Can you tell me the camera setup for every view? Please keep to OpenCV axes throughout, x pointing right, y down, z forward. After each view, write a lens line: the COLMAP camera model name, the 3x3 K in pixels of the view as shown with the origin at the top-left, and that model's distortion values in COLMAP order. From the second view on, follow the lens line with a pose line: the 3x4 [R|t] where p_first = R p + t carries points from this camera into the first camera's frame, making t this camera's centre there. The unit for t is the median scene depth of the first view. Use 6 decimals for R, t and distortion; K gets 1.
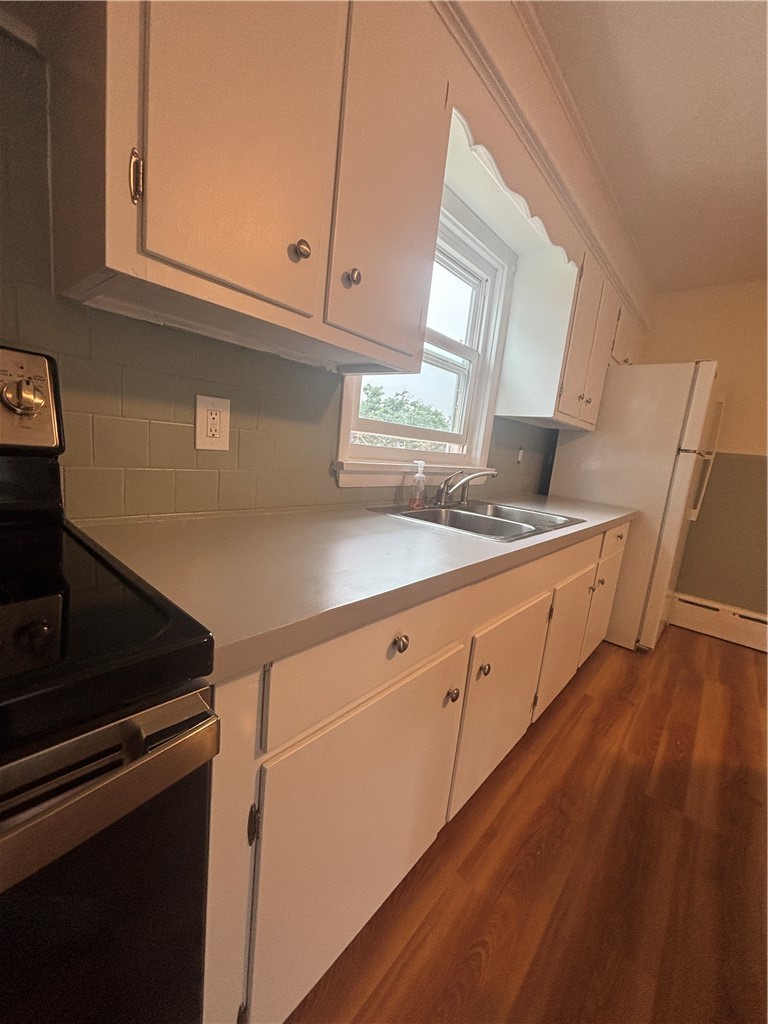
lens RADIAL K [[408.7, 0, 384.0], [0, 408.7, 512.0], [0, 0, 1]] dist [0.001128, -0.000075]
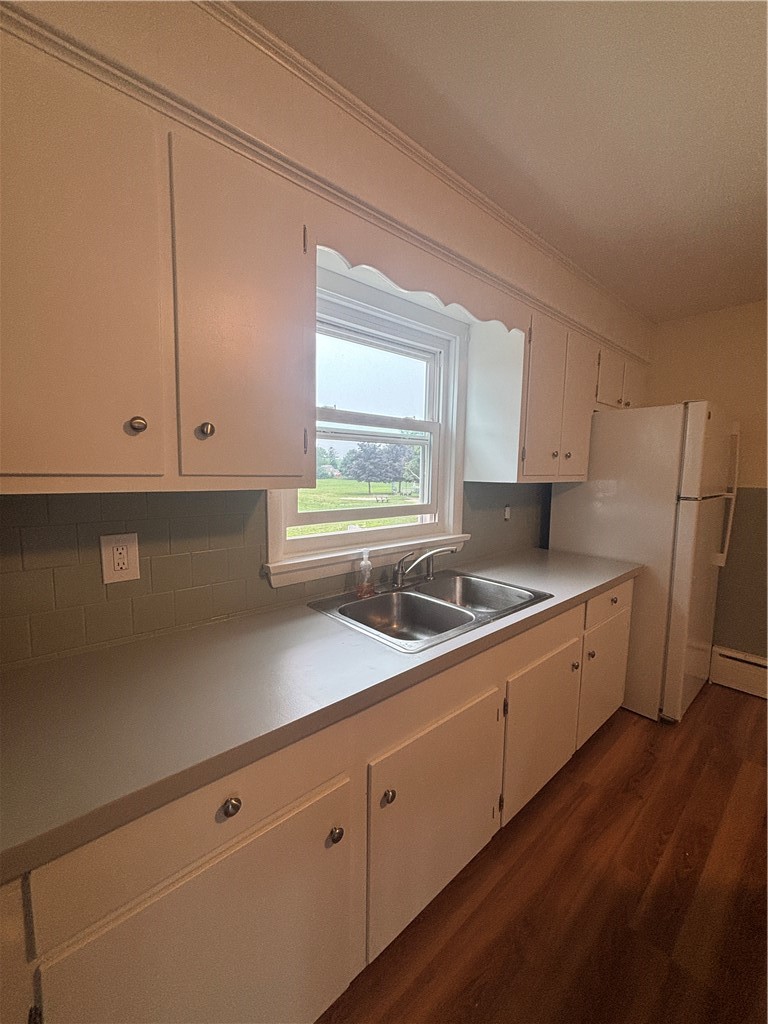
lens RADIAL K [[408.7, 0, 384.0], [0, 408.7, 512.0], [0, 0, 1]] dist [0.001128, -0.000075]
pose [[0.987574, -0.076147, -0.137478, 0.264948], [0.066278, 0.994979, -0.074997, -0.128623], [0.142498, 0.064953, 0.987662, 0.012056]]
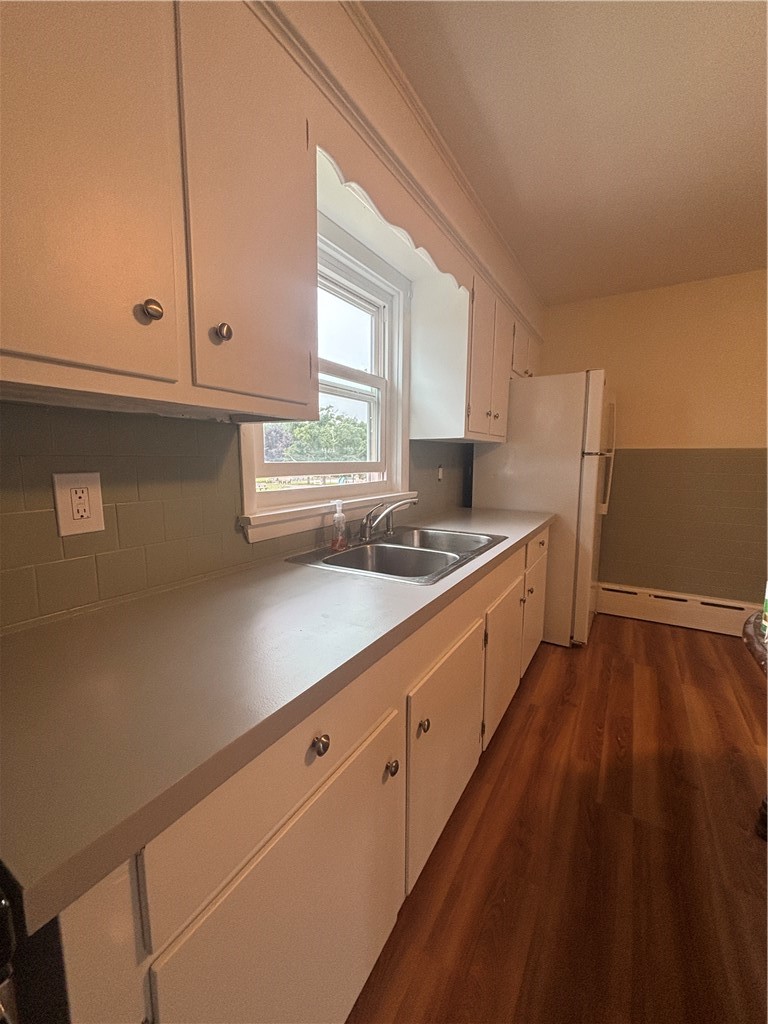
lens RADIAL K [[409.6, 0, 382.5], [0, 409.6, 512.5], [0, 0, 1]] dist [-0.000756, 0.000098]
pose [[0.981481, -0.121507, 0.148091, 0.045397], [0.125323, 0.991976, -0.016681, -0.063590], [-0.144876, 0.034932, 0.988833, 0.038459]]
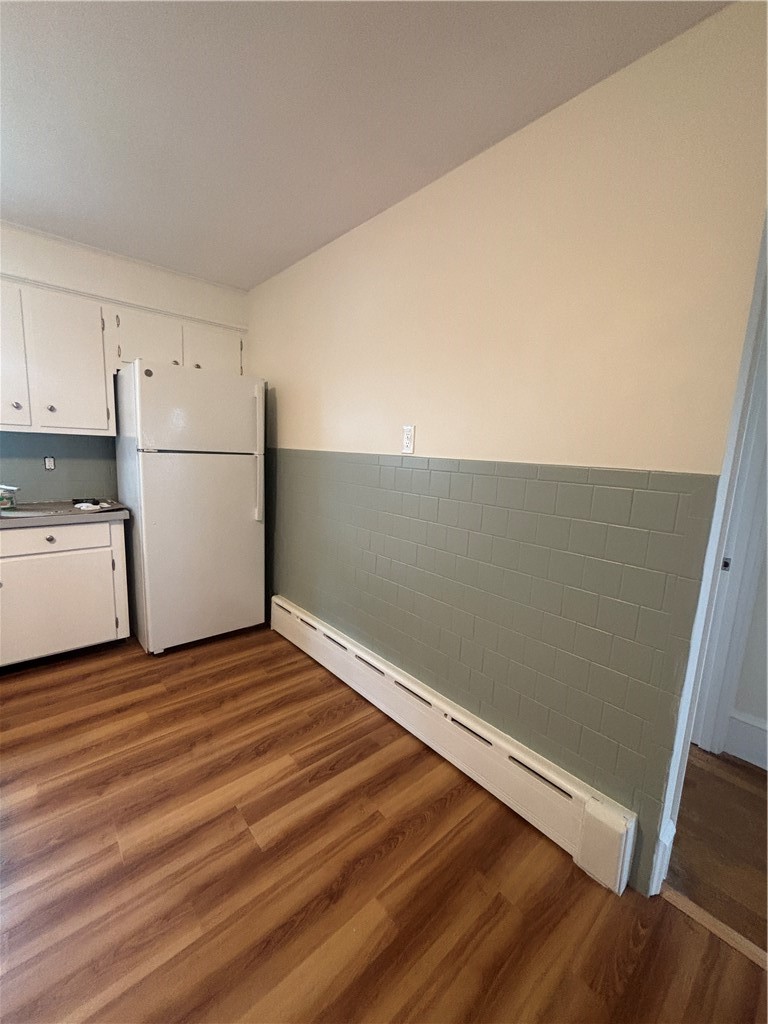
lens RADIAL K [[402.9, 0, 386.8], [0, 402.9, 515.5], [0, 0, 1]] dist [-0.017128, 0.000290]
pose [[0.991152, -0.039415, -0.126746, 1.938393], [0.035997, 0.998927, -0.029145, 0.080995], [0.127759, 0.024324, 0.991507, 0.171341]]
